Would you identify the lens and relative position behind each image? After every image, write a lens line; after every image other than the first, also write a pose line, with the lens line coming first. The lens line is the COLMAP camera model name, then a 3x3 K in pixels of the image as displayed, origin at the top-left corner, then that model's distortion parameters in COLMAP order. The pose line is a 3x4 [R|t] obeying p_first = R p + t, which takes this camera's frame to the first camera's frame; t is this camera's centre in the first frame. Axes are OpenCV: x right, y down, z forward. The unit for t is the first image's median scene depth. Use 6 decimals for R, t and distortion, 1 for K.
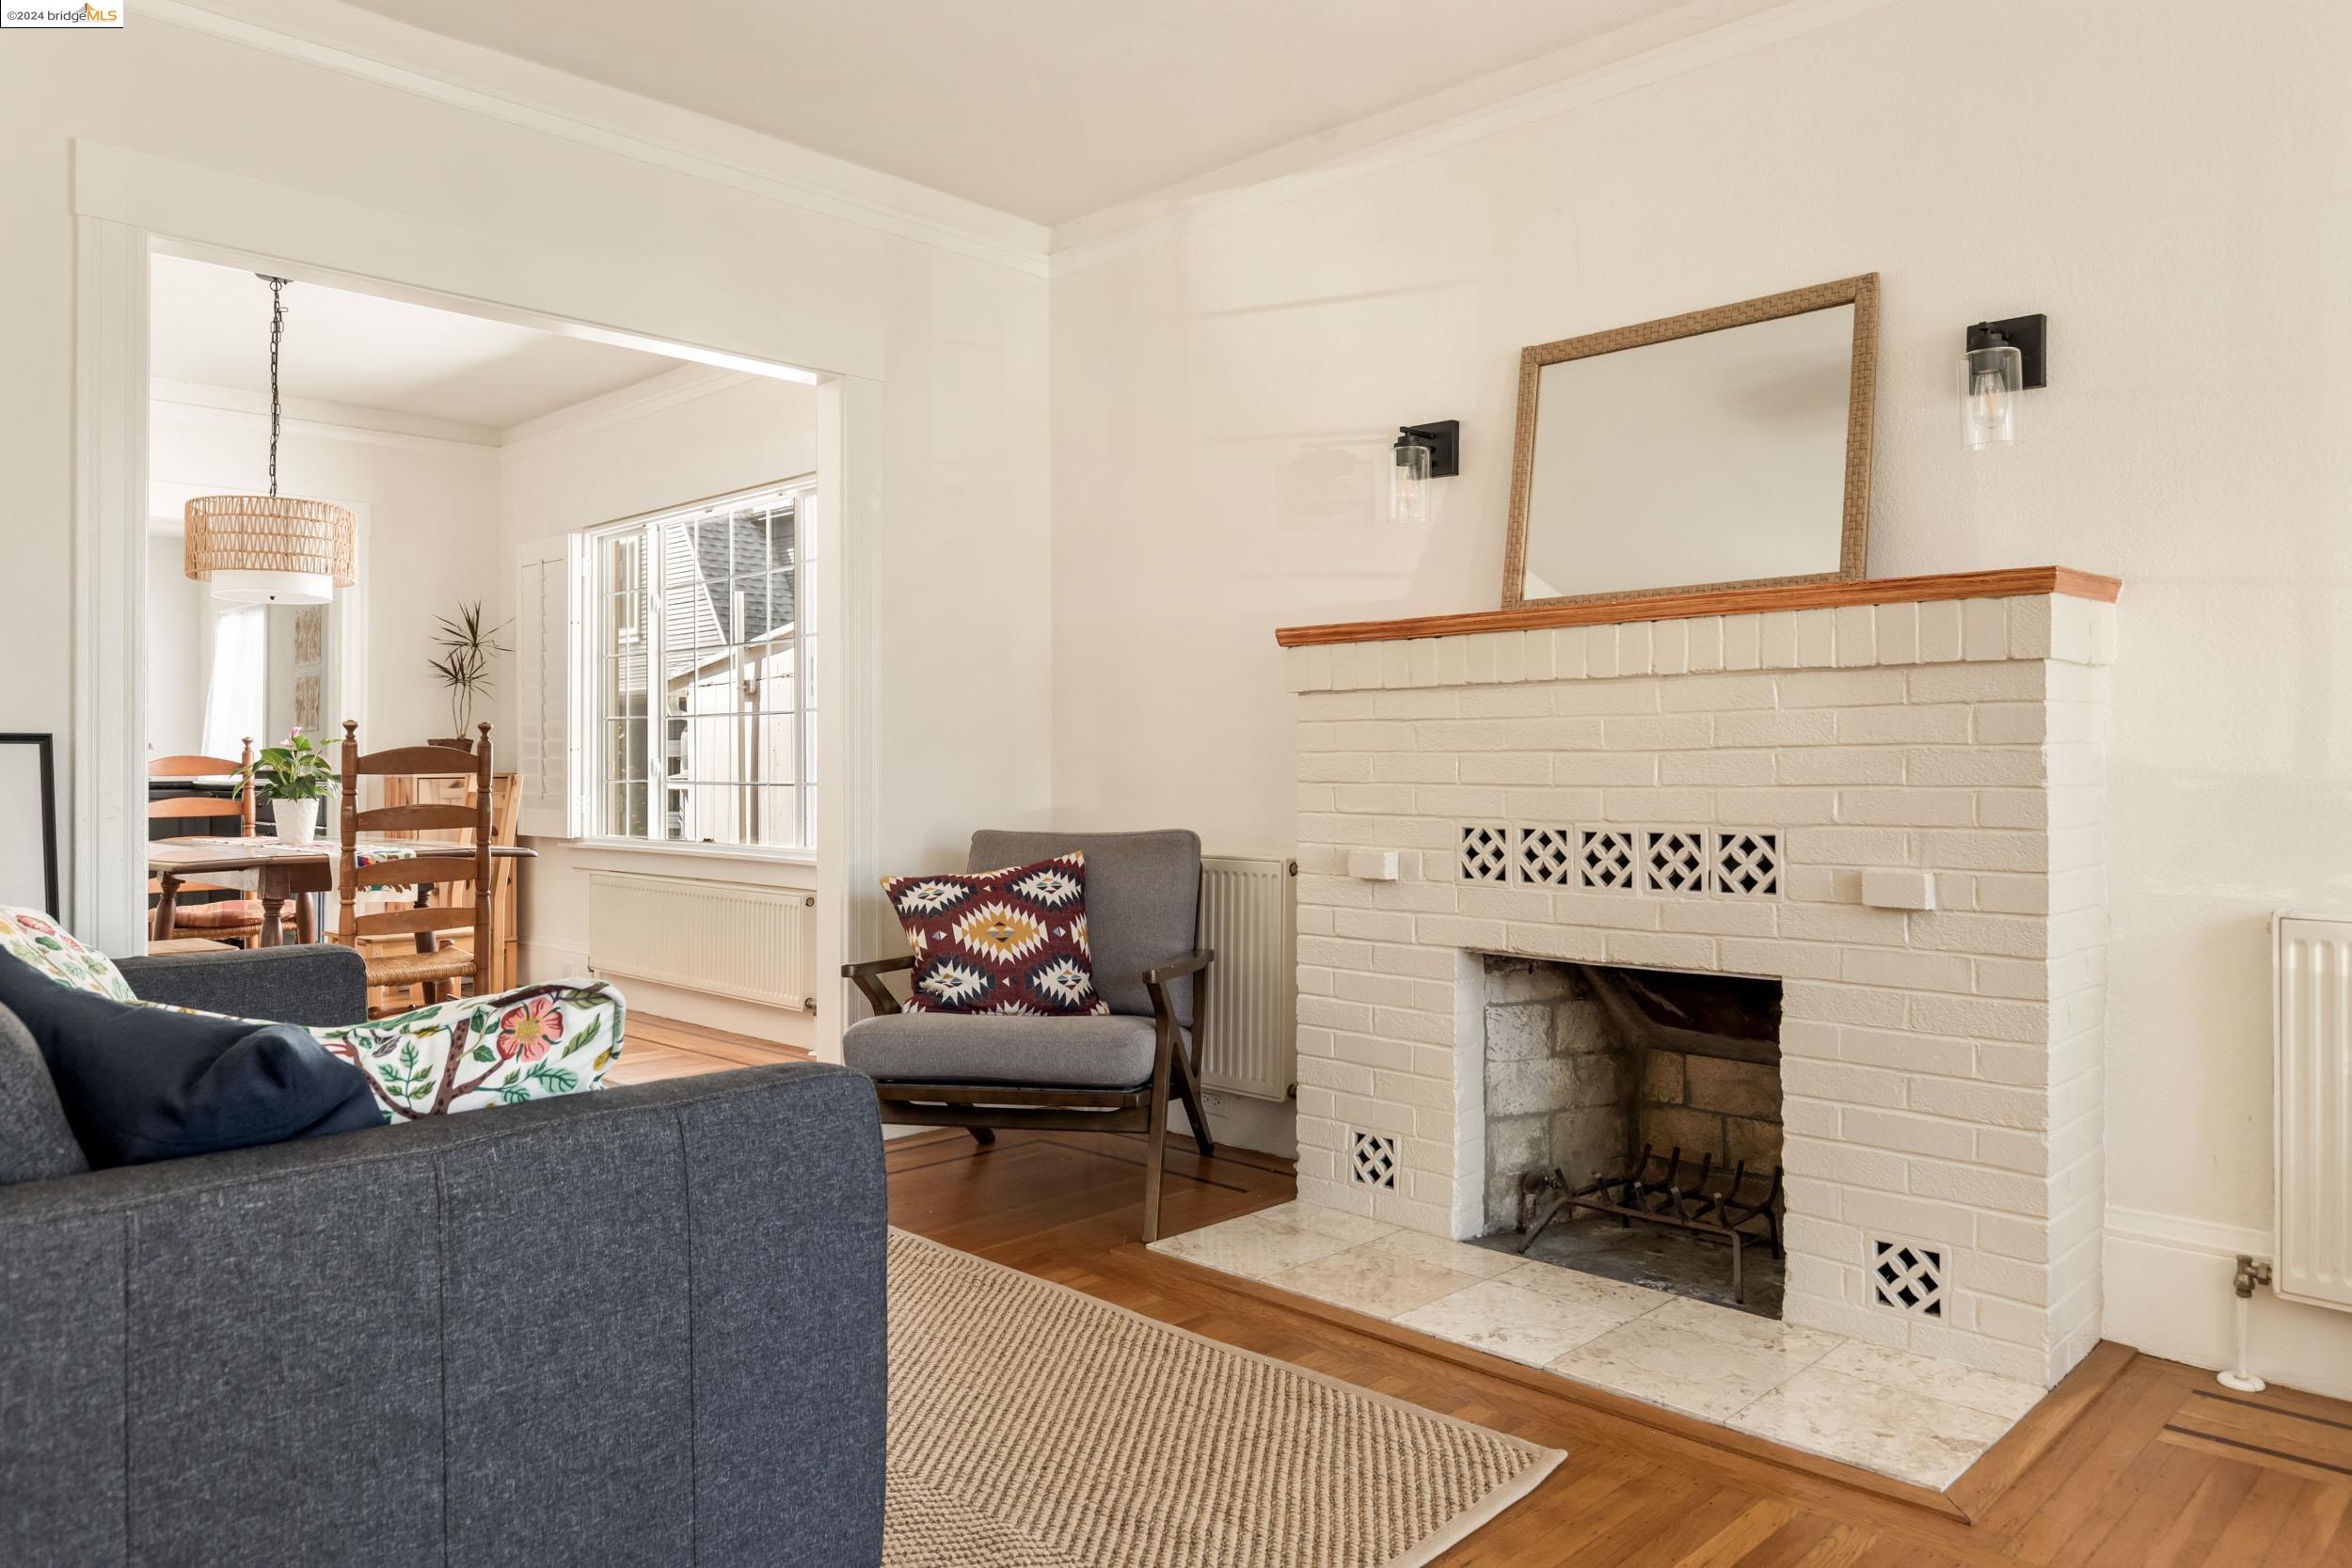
lens RADIAL K [[1593.0, 0, 1181.6], [0, 1593.0, 915.5], [0, 0, 1]] dist [0.003521, -0.004873]
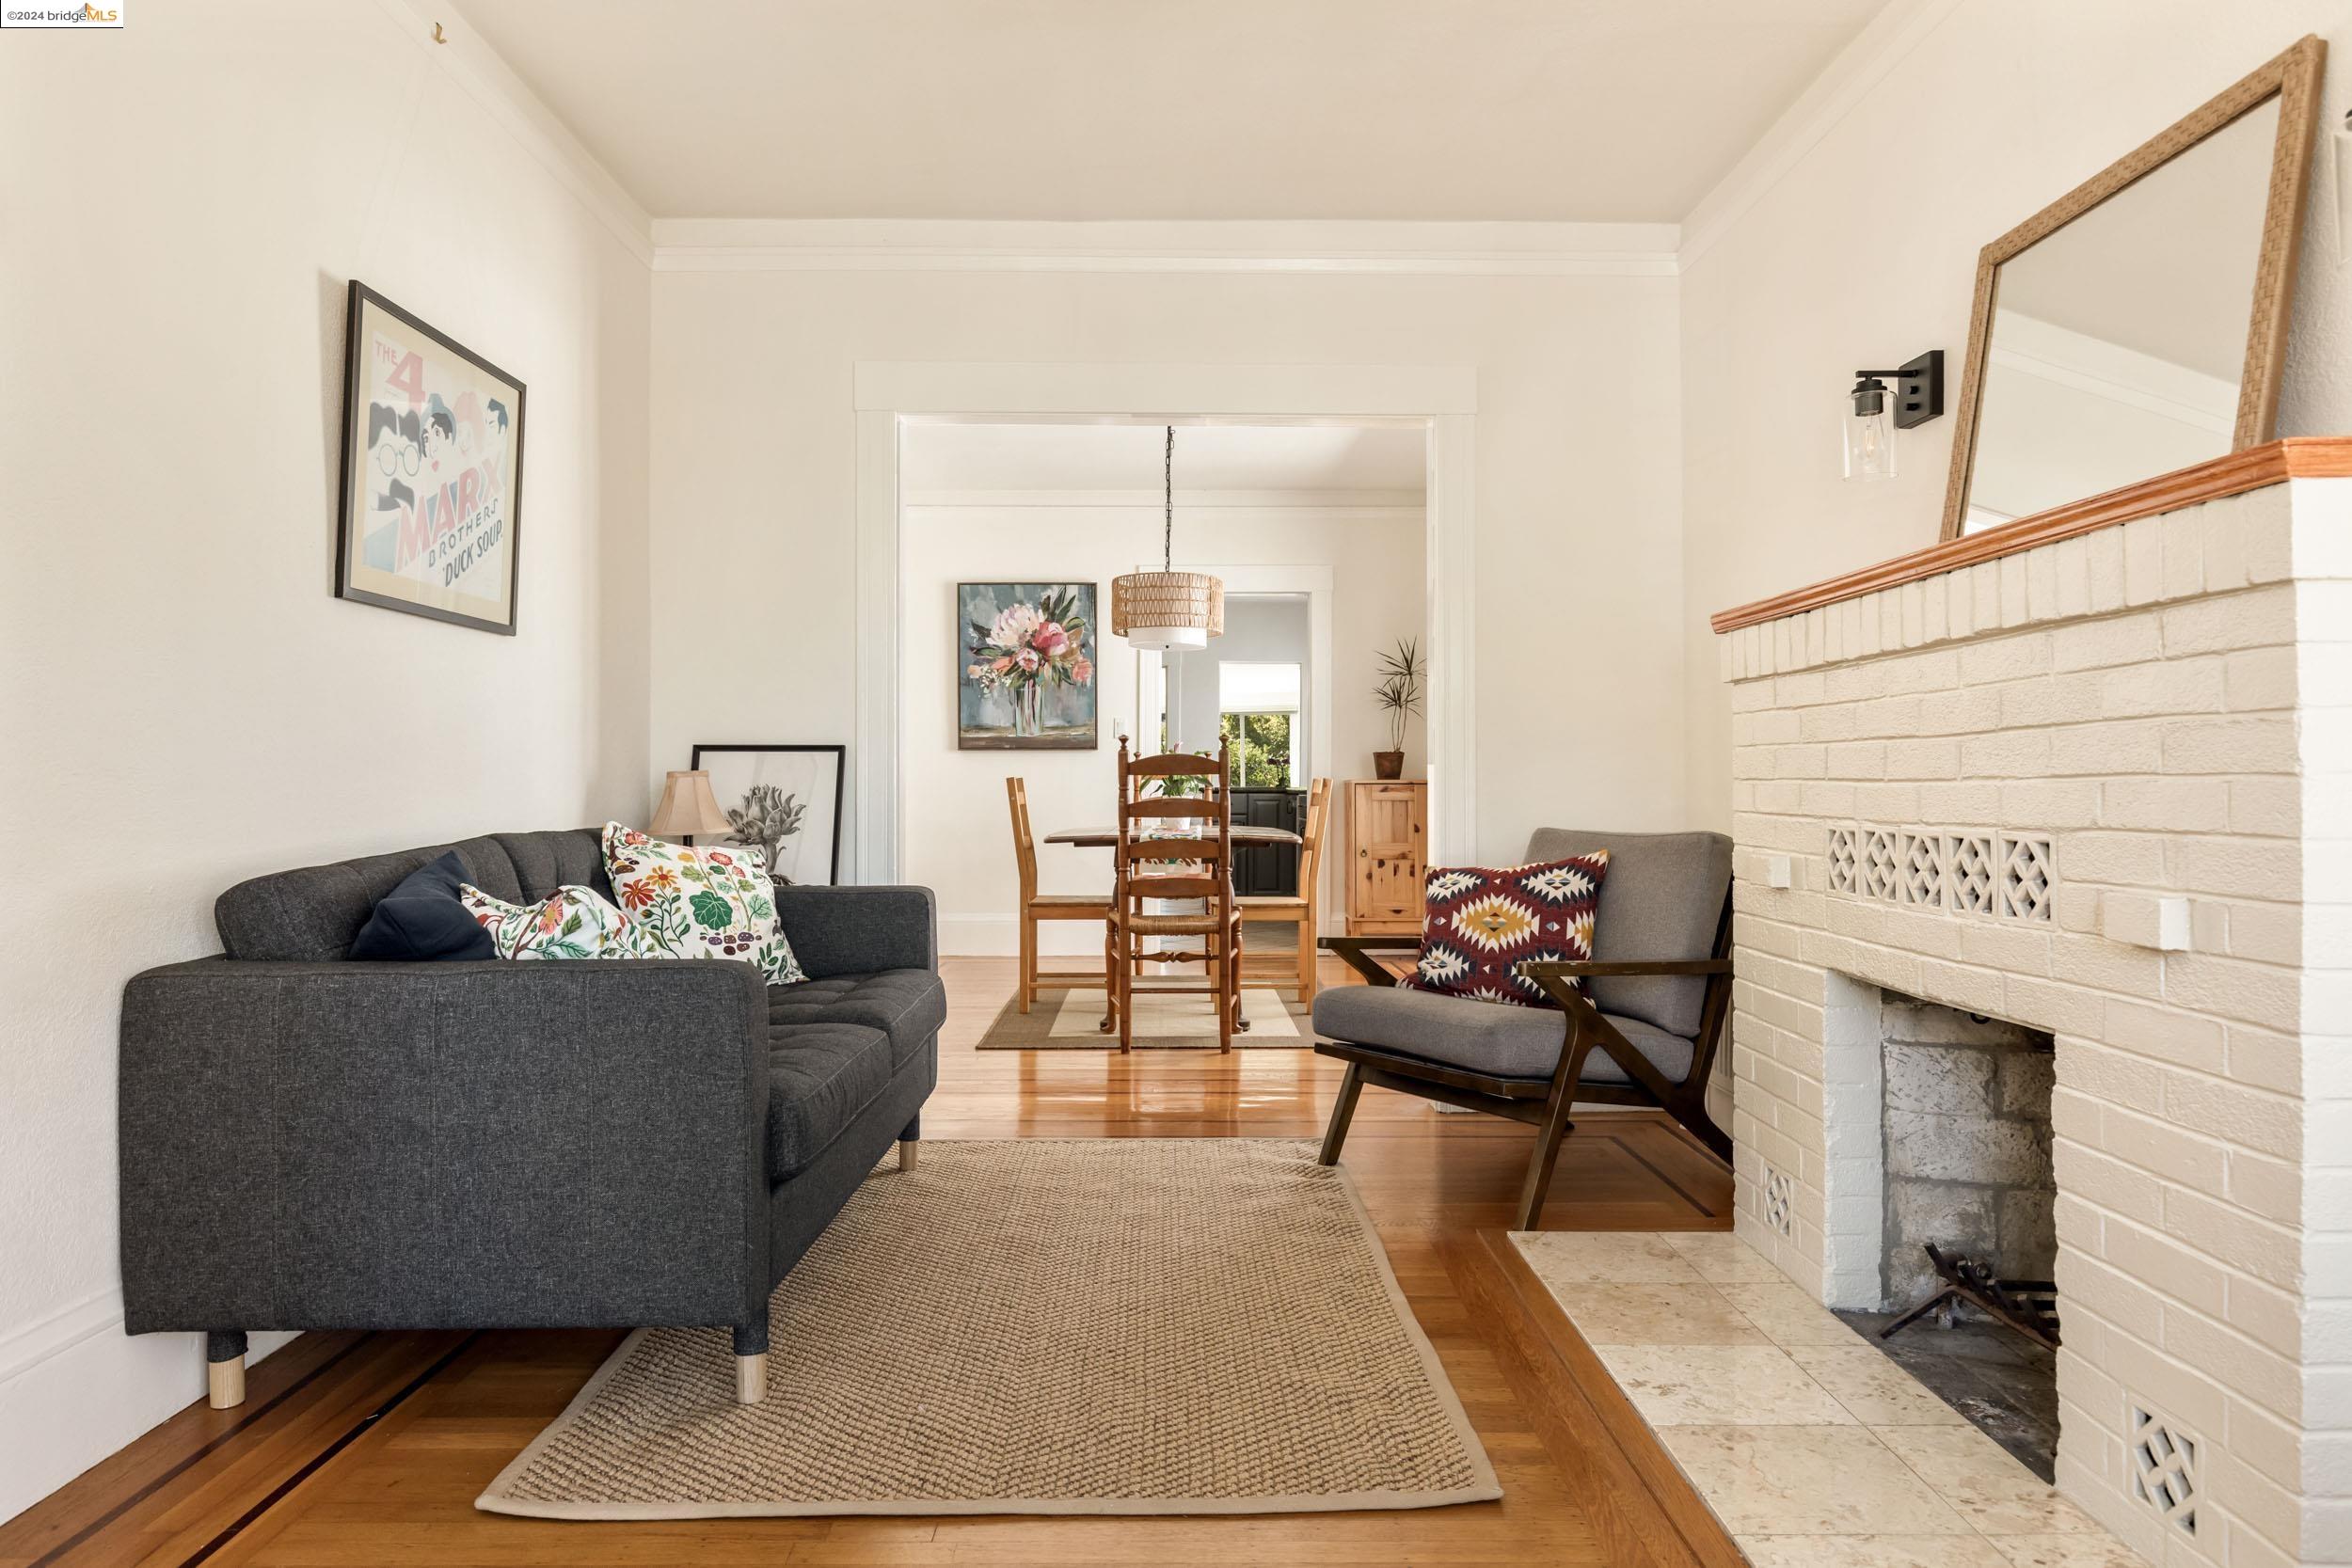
lens RADIAL K [[1488.4, 0, 1177.7], [0, 1488.4, 920.8], [0, 0, 1]] dist [0.009345, 0.001244]
pose [[0.701851, 0.067873, -0.709083, 0.493538], [-0.068955, 0.997249, 0.027204, -0.003288], [0.708978, 0.029802, 0.704600, 0.172825]]
